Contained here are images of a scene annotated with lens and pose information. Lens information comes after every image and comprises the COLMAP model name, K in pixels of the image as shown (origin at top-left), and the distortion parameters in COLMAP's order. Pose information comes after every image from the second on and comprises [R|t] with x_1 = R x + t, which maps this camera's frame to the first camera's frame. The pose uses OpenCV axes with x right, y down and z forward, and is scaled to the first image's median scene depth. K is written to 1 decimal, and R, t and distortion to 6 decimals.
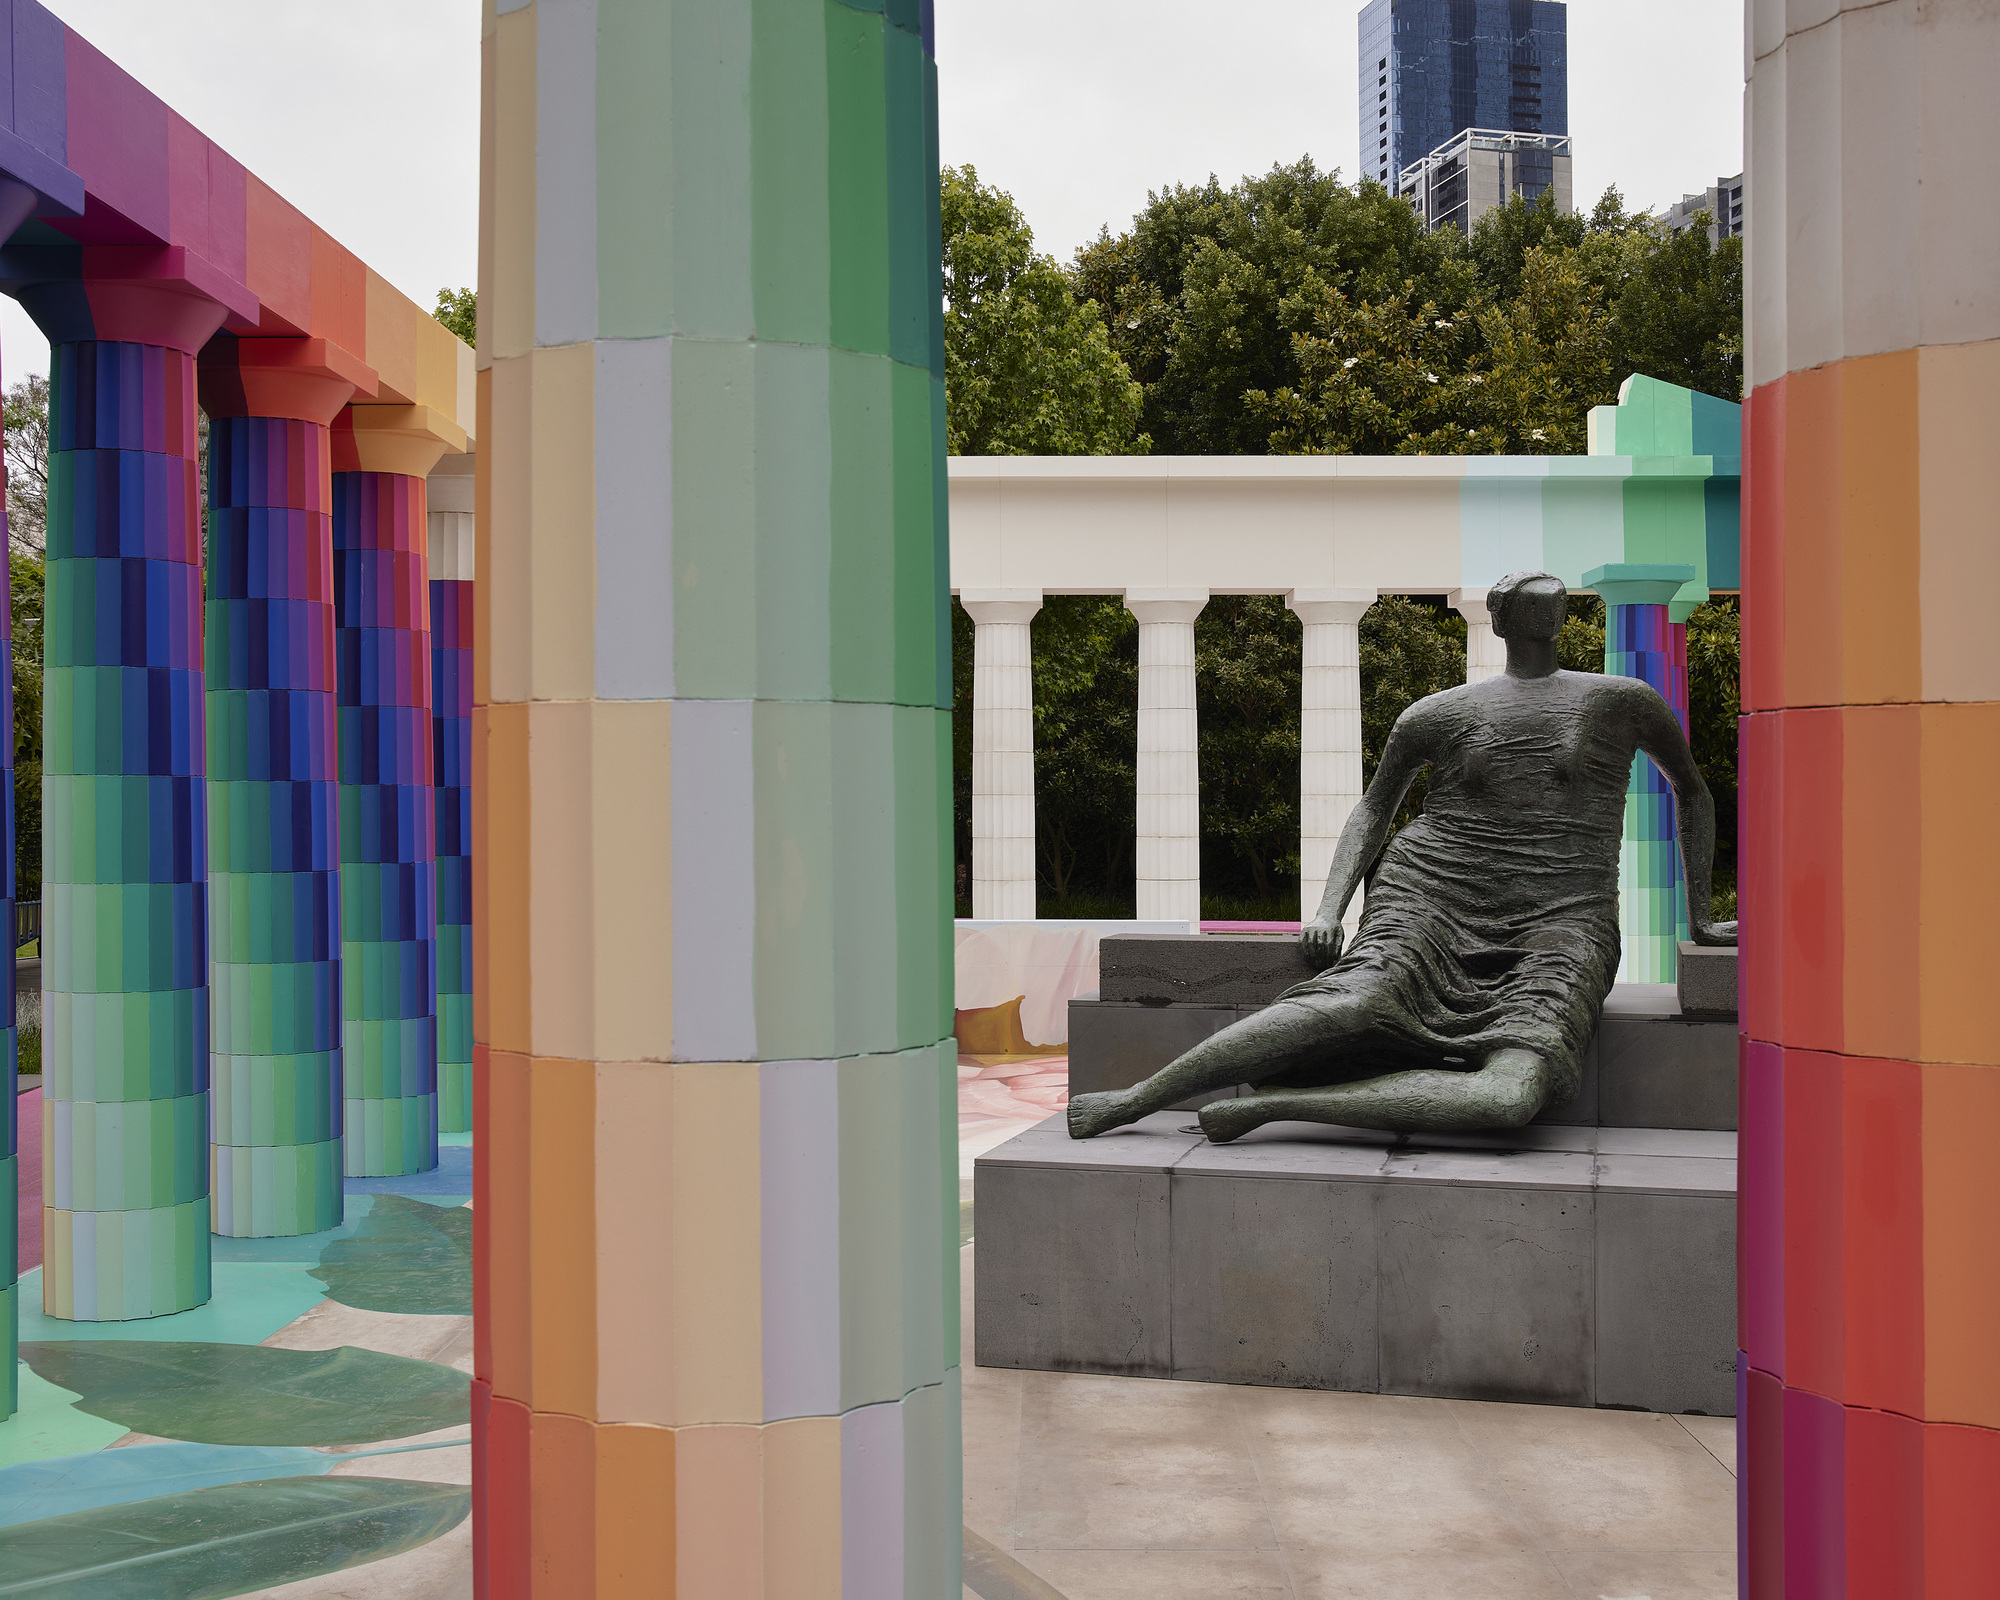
lens RADIAL K [[1947.0, 0, 1000.0], [0, 1947.0, 801.3], [0, 0, 1]] dist [-0.010148, 0.000000]
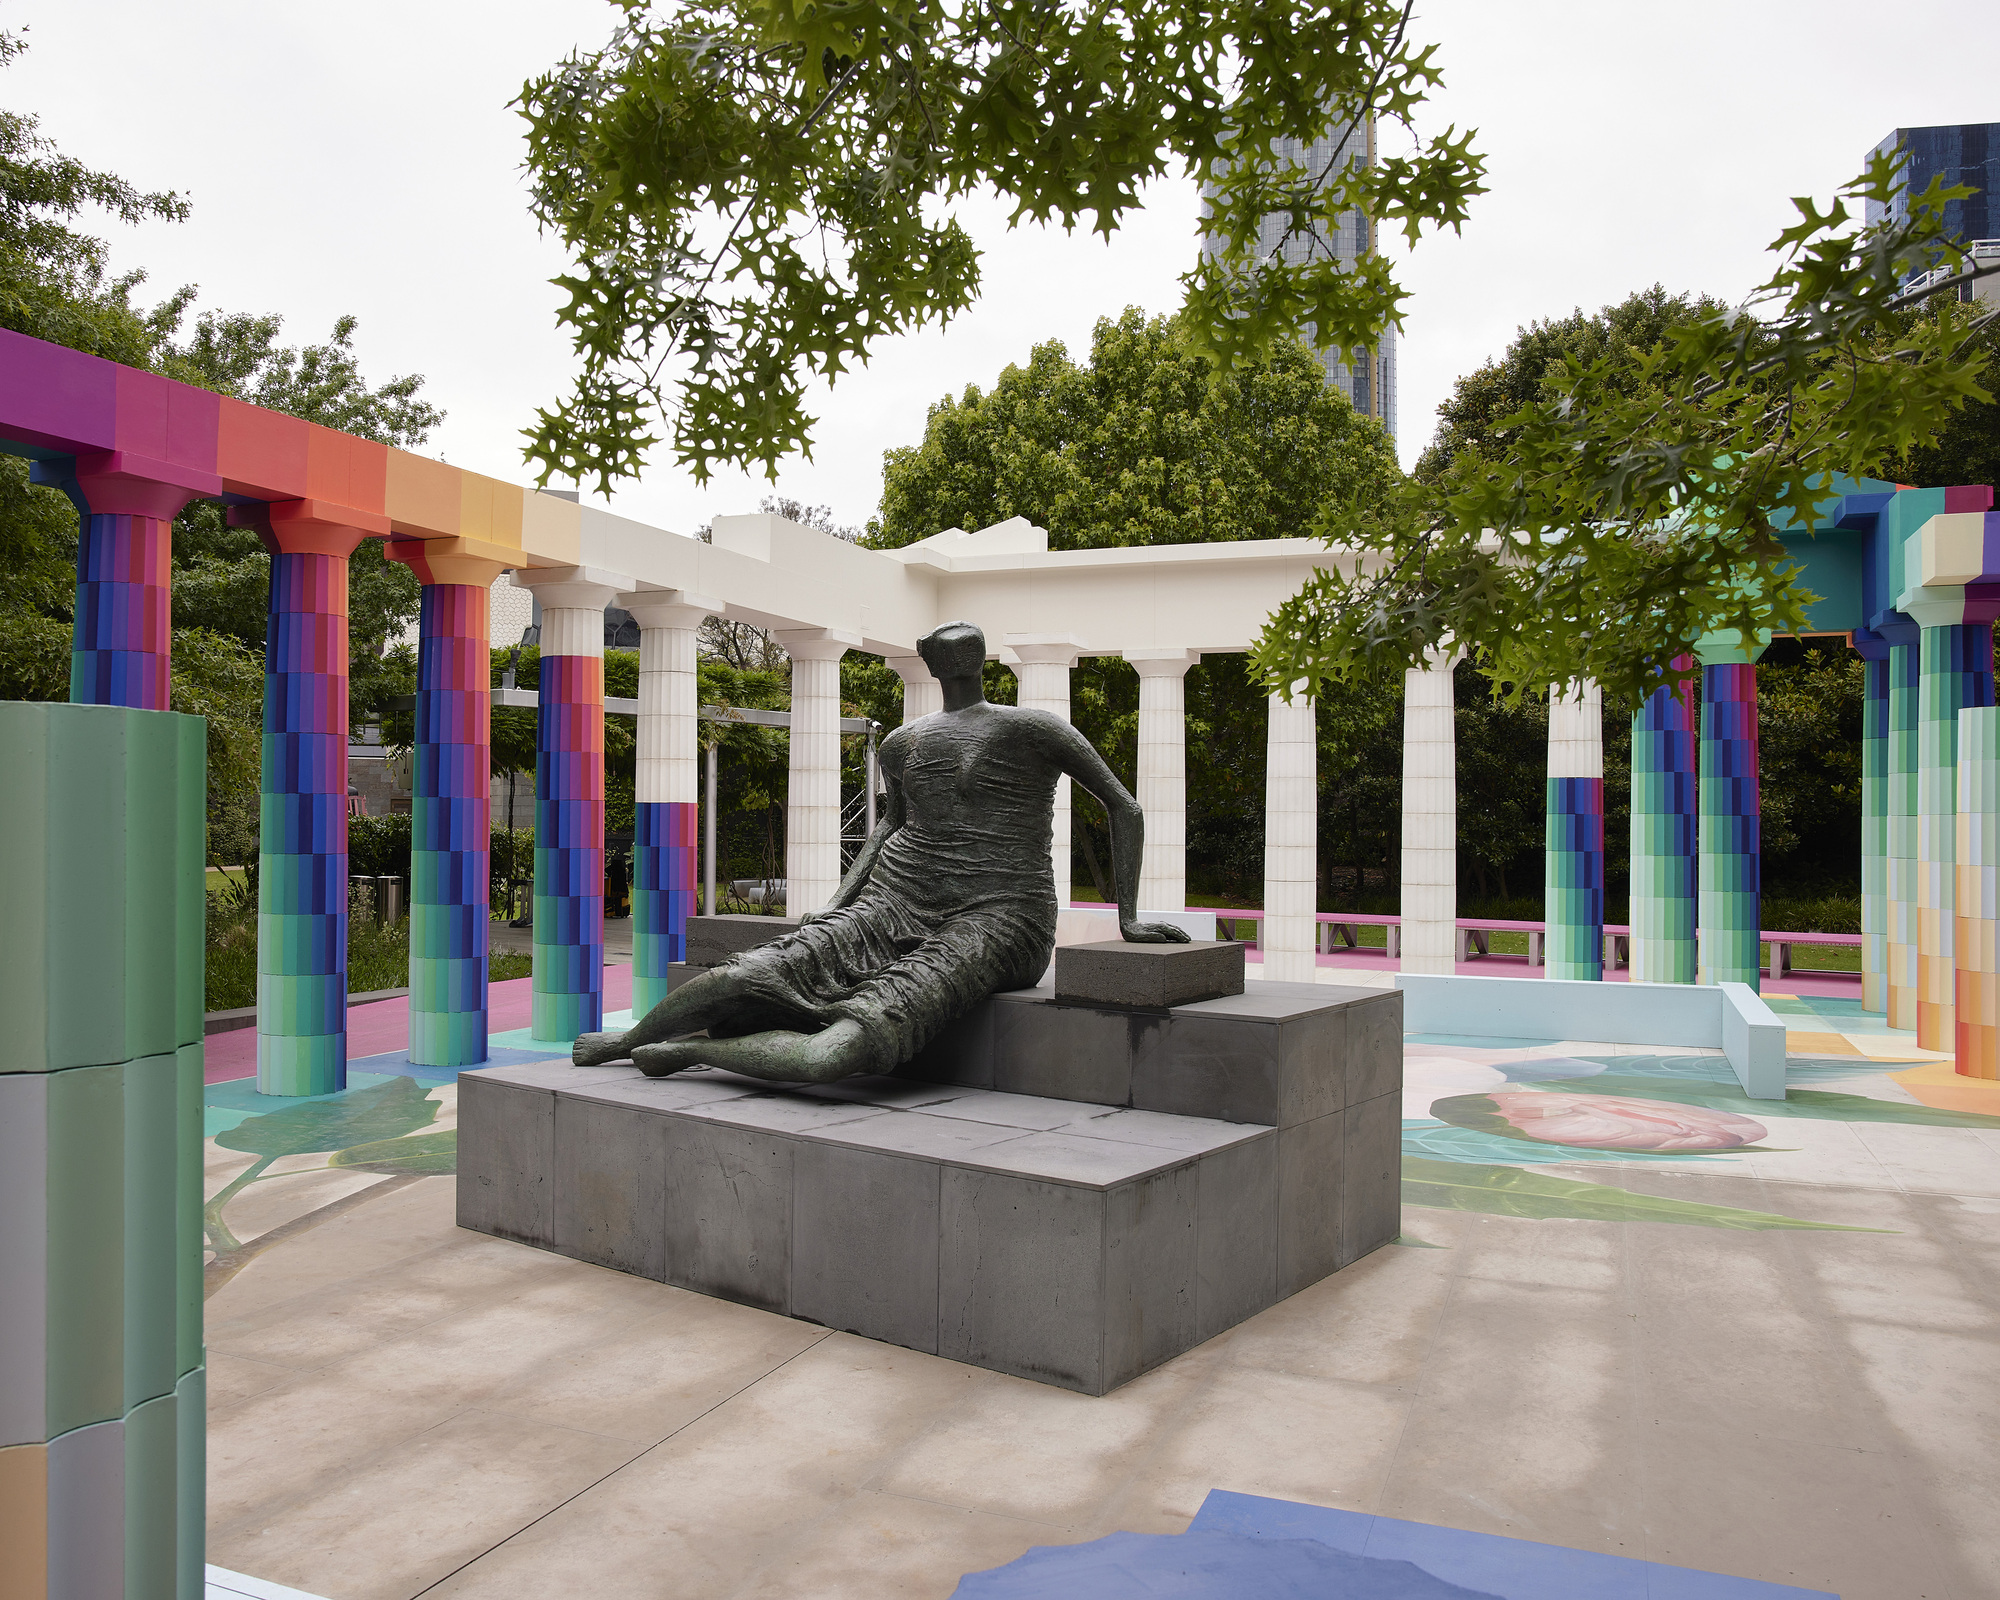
lens RADIAL K [[1465.5, 0, 1000.1], [0, 1465.5, 800.5], [0, 0, 1]] dist [-0.056971, 0.008368]
pose [[0.932500, 0.006088, -0.361119, 0.627046], [-0.010312, 0.999899, -0.009769, 0.000279], [0.361023, 0.012833, 0.932469, 0.172172]]
